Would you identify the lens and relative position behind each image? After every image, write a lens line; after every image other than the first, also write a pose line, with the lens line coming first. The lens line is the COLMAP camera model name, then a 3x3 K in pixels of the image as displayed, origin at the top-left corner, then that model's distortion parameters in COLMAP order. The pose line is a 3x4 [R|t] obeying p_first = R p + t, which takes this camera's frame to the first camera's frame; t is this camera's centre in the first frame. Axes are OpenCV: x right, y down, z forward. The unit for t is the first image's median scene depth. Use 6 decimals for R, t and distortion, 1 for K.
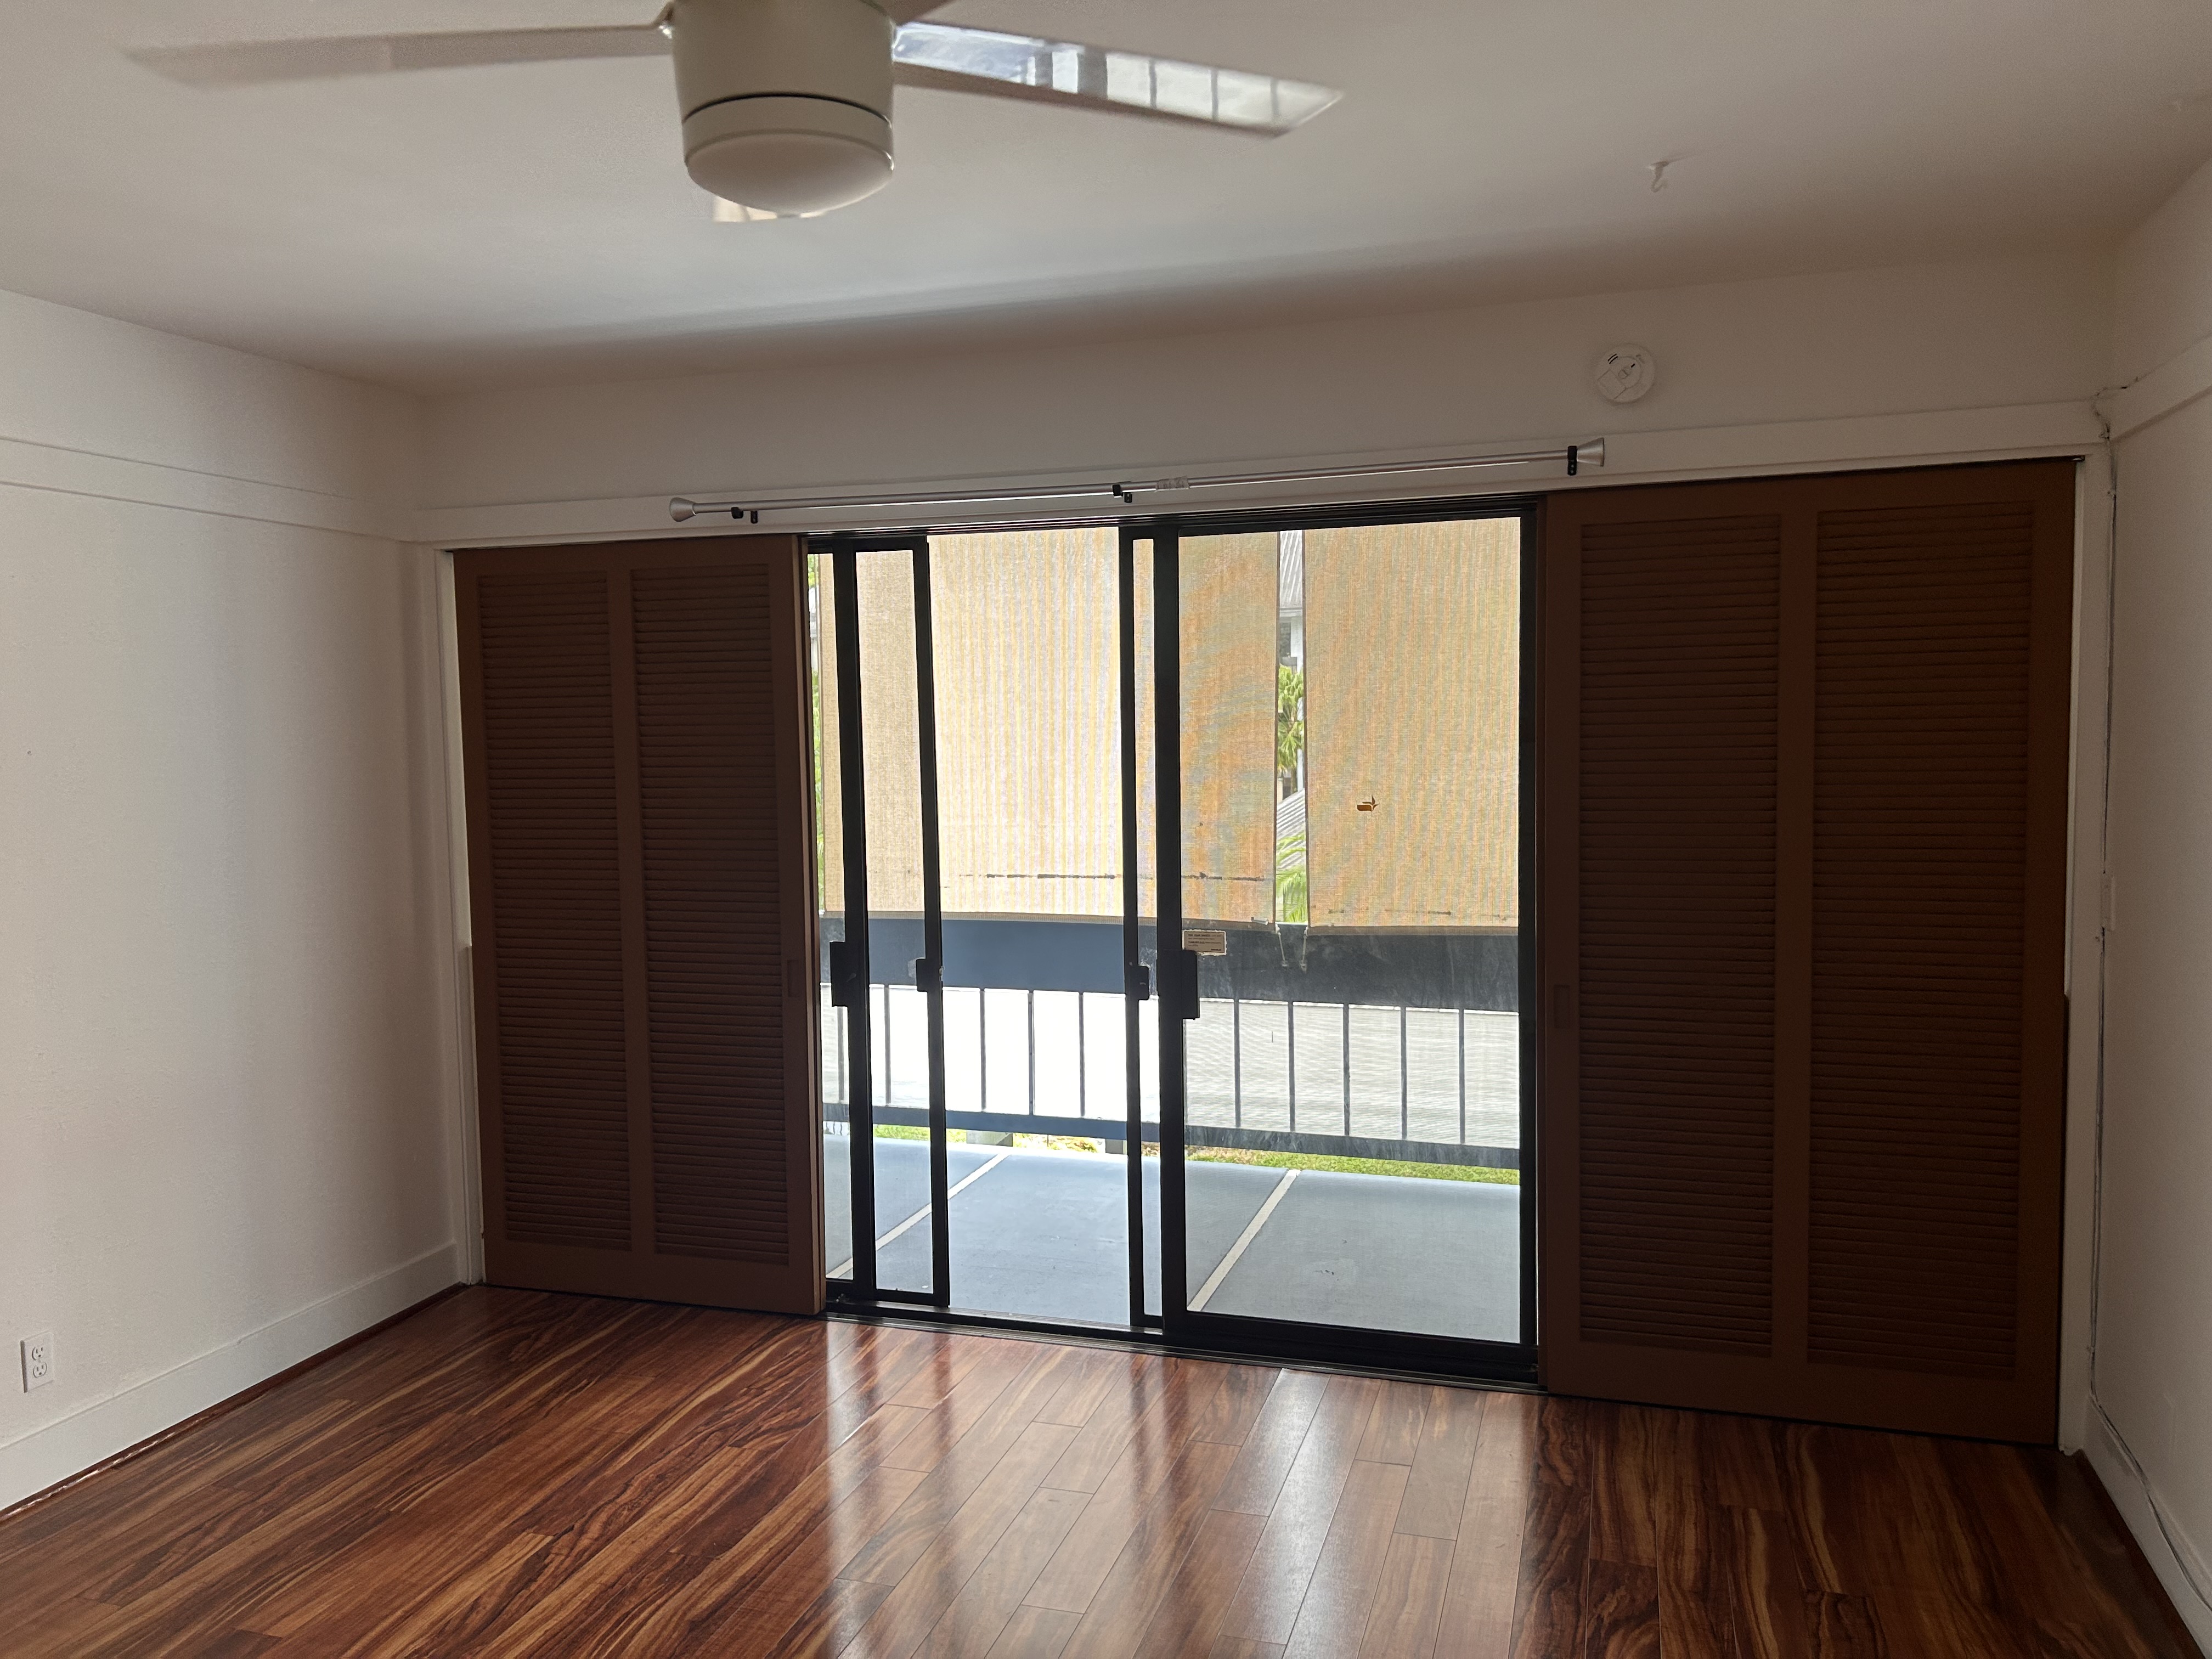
lens RADIAL K [[1707.3, 0, 1110.0], [0, 1707.3, 859.1], [0, 0, 1]] dist [0.087804, -0.114228]
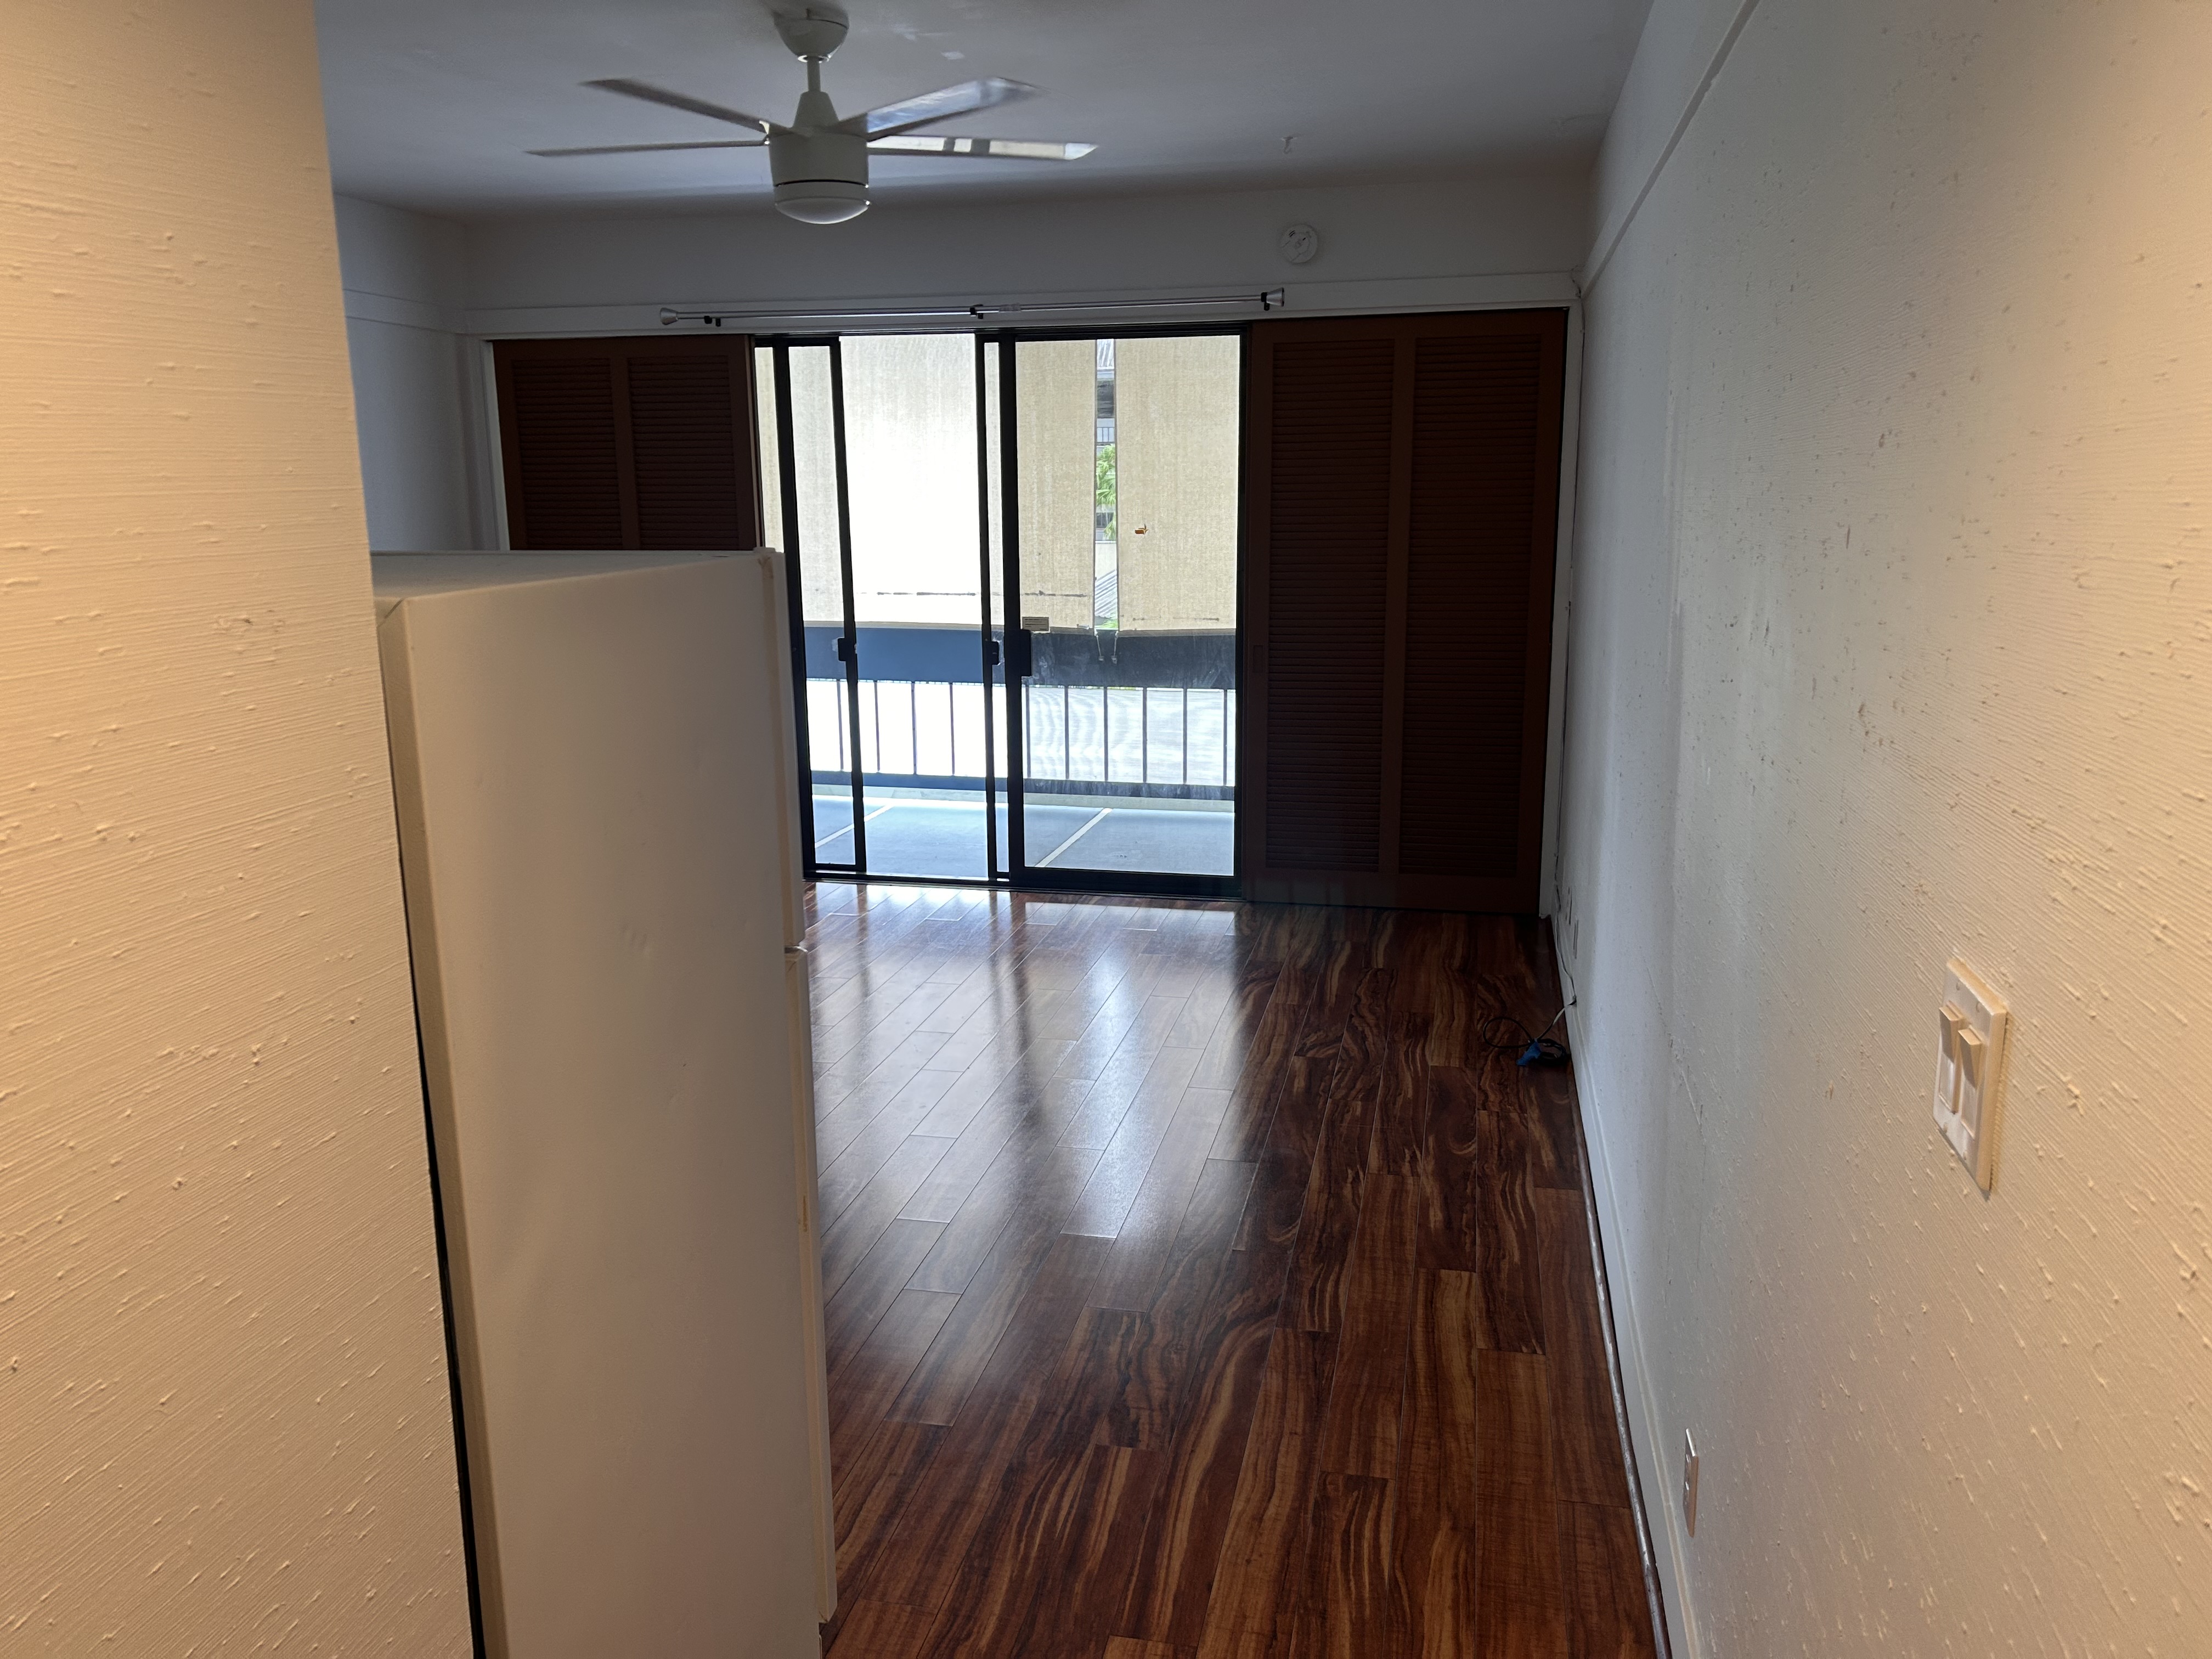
lens RADIAL K [[1707.3, 0, 1110.0], [0, 1707.3, 859.1], [0, 0, 1]] dist [0.087804, -0.114228]
pose [[0.996755, -0.009624, 0.079924, -0.001220], [-0.001137, 0.991047, 0.133506, 0.051193], [-0.080493, -0.133164, 0.987820, -0.499095]]
